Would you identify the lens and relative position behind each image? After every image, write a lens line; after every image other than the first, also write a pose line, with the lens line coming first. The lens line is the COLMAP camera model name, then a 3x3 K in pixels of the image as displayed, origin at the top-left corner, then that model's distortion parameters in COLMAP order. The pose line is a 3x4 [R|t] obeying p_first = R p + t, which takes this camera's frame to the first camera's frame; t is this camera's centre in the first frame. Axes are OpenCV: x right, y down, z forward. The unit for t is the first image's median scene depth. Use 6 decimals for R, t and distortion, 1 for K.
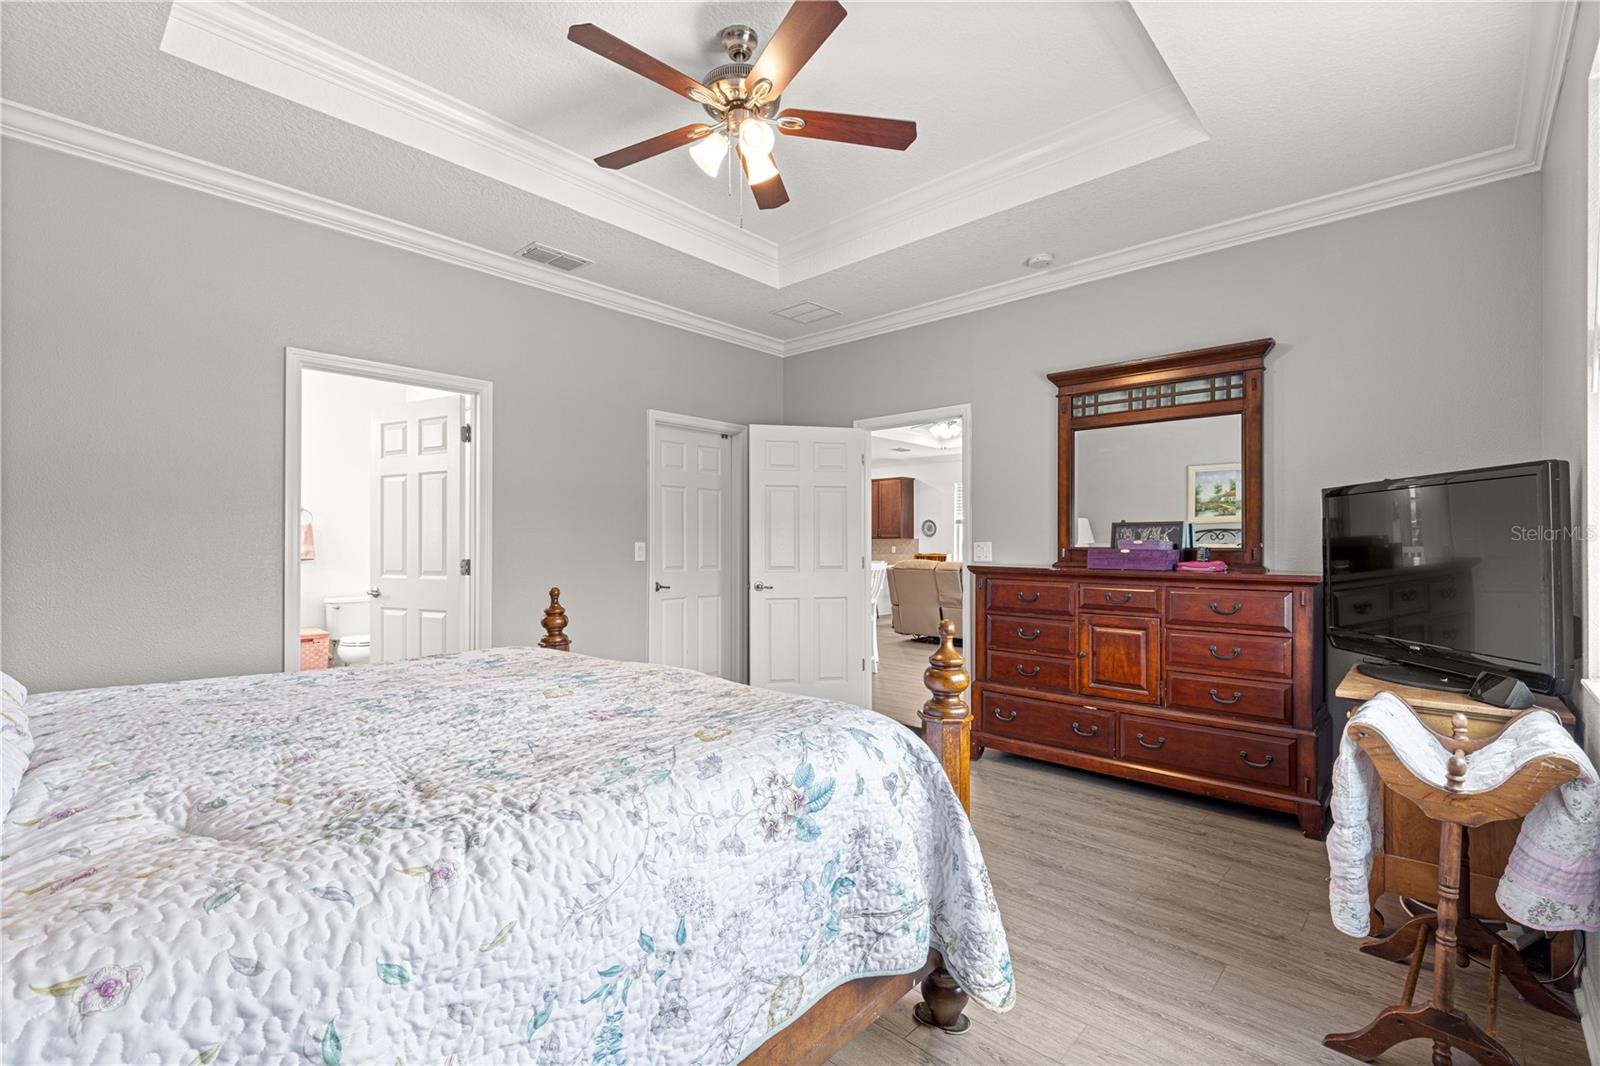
lens RADIAL K [[716.8, 0, 795.2], [0, 716.8, 541.1], [0, 0, 1]] dist [0.007210, -0.003030]
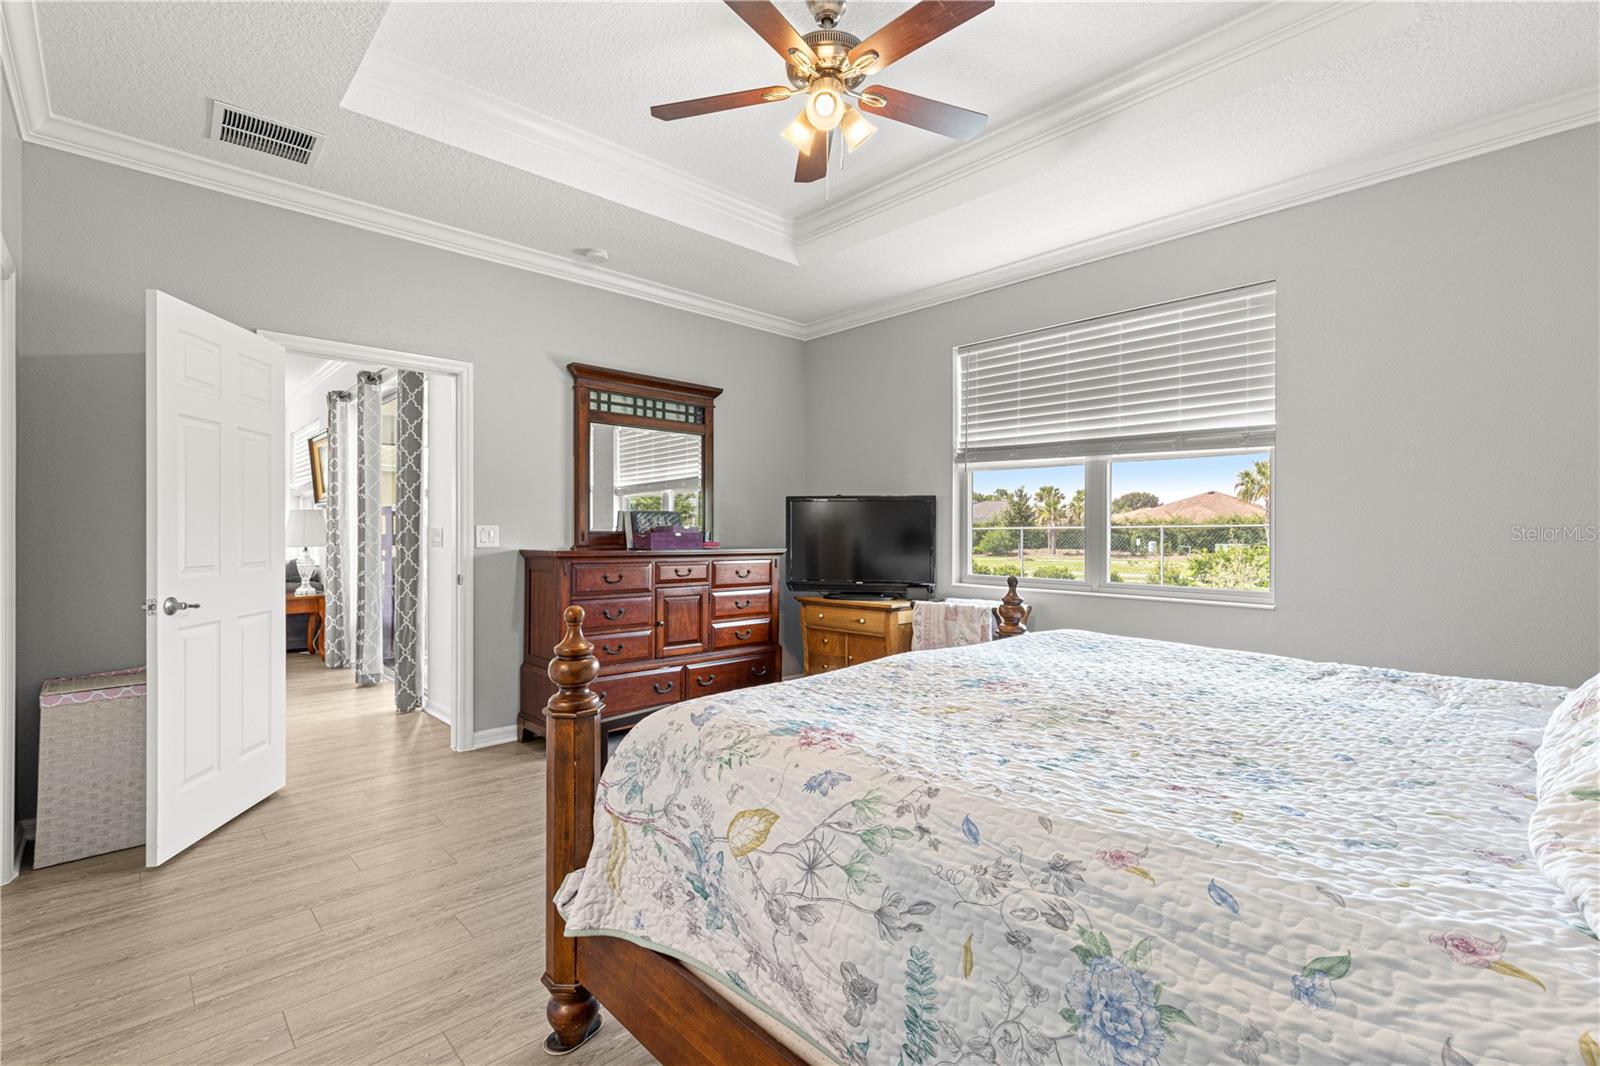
lens RADIAL K [[716.8, 0, 797.9], [0, 716.8, 529.8], [0, 0, 1]] dist [0.007210, -0.003030]
pose [[0.068398, -0.001369, 0.997657, -0.674583], [-0.009204, 0.999956, 0.002003, 0.001656], [-0.997616, -0.009320, 0.068382, 0.634475]]
